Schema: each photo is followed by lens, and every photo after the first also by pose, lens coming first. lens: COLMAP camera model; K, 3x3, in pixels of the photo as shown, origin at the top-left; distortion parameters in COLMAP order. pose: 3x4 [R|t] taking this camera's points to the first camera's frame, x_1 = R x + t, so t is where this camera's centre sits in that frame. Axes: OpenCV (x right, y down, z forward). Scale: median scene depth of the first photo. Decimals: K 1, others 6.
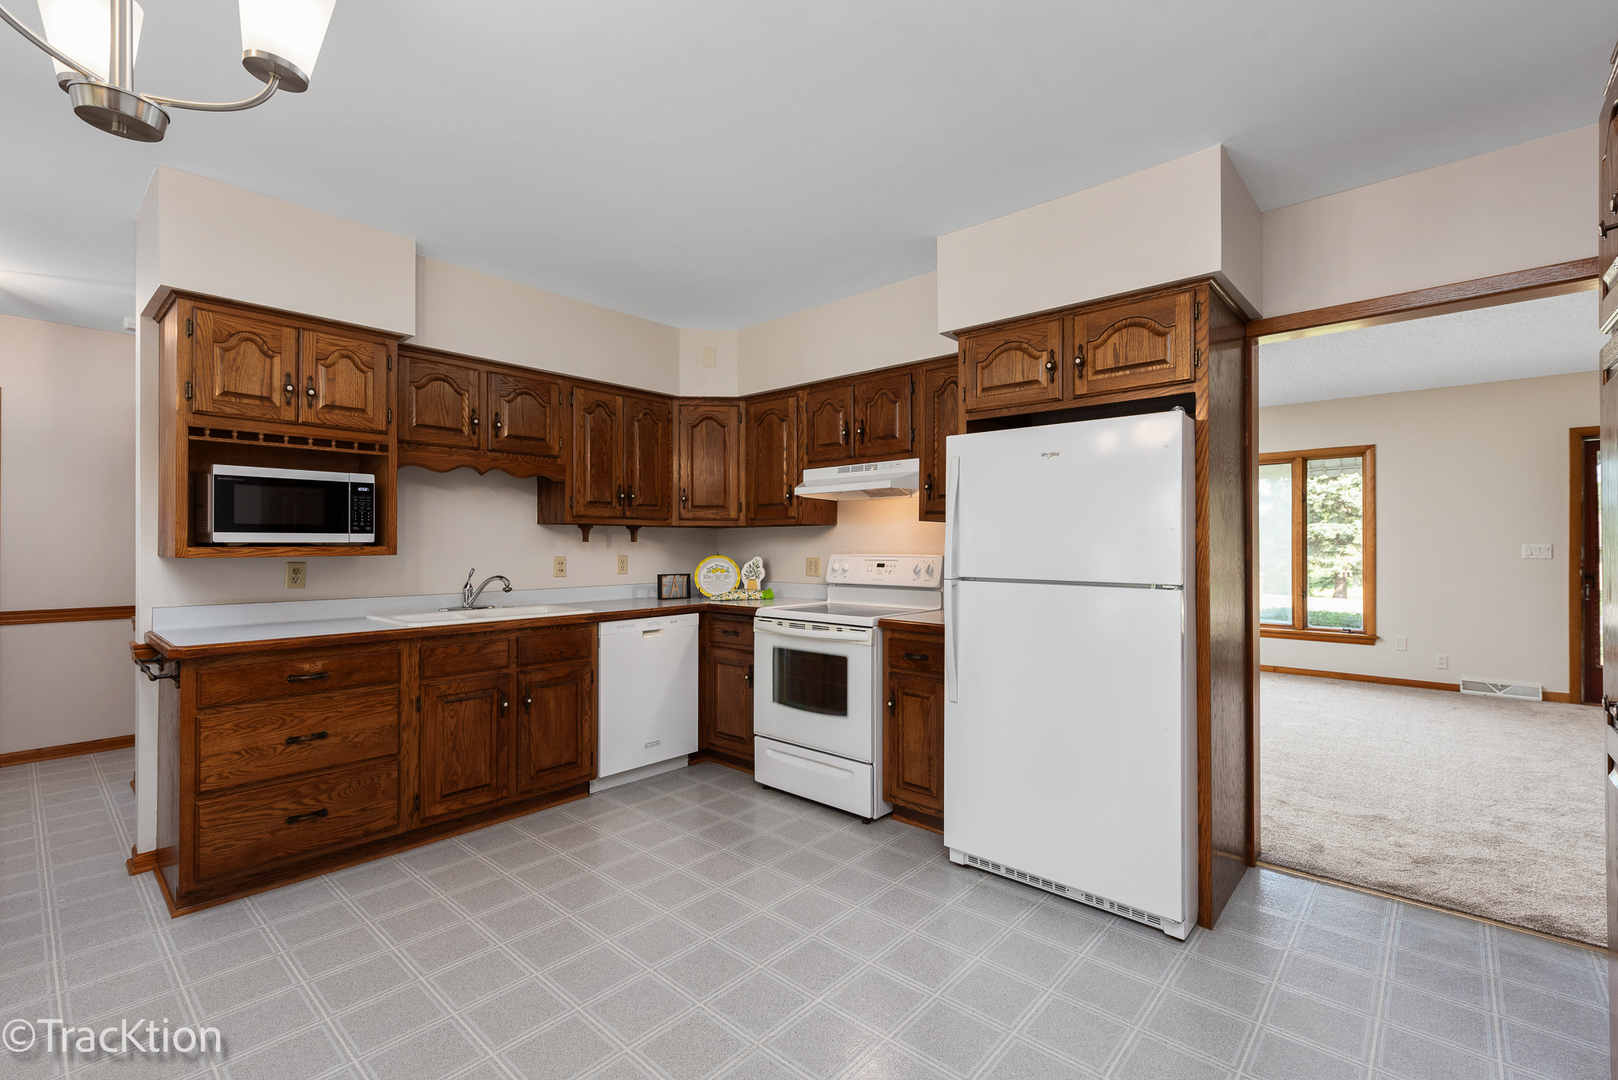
lens RADIAL K [[712.0, 0, 809.6], [0, 712.0, 543.5], [0, 0, 1]] dist [0.002371, -0.000406]
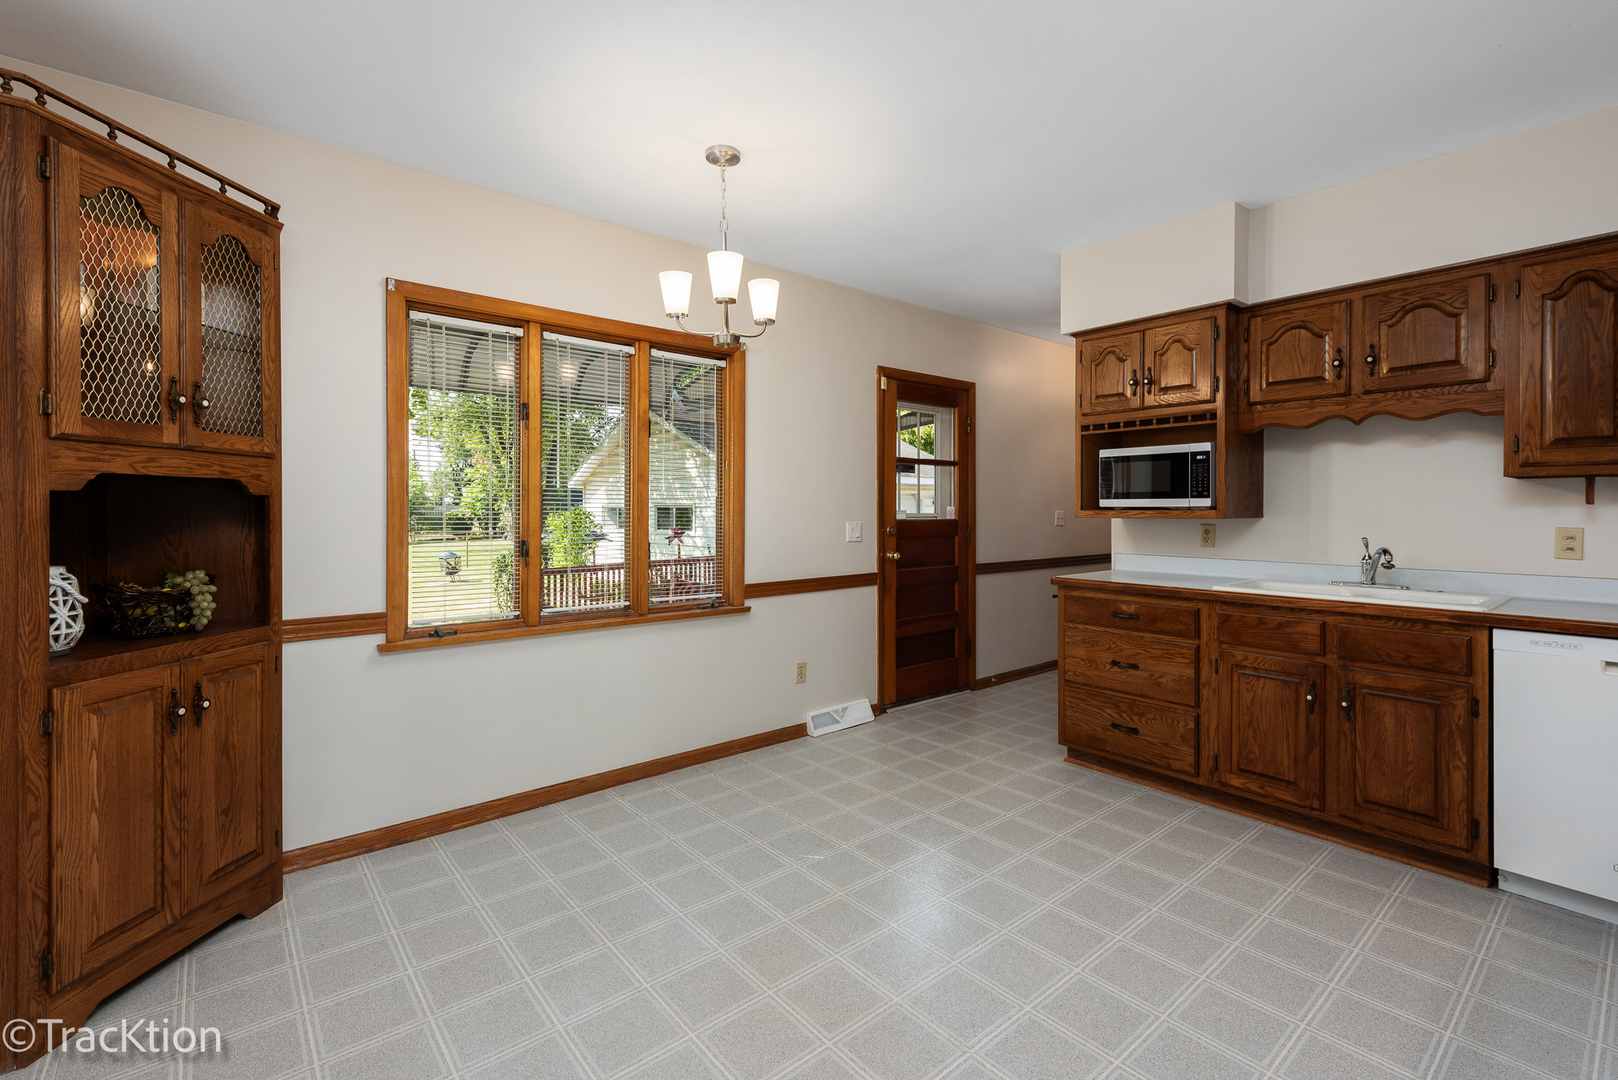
lens RADIAL K [[712.0, 0, 803.0], [0, 712.0, 510.2], [0, 0, 1]] dist [0.002371, -0.000406]
pose [[-0.154817, 0.003874, -0.987936, 0.539219], [0.001112, 0.999992, 0.003747, -0.000398], [0.987942, -0.000519, -0.154820, 0.577150]]
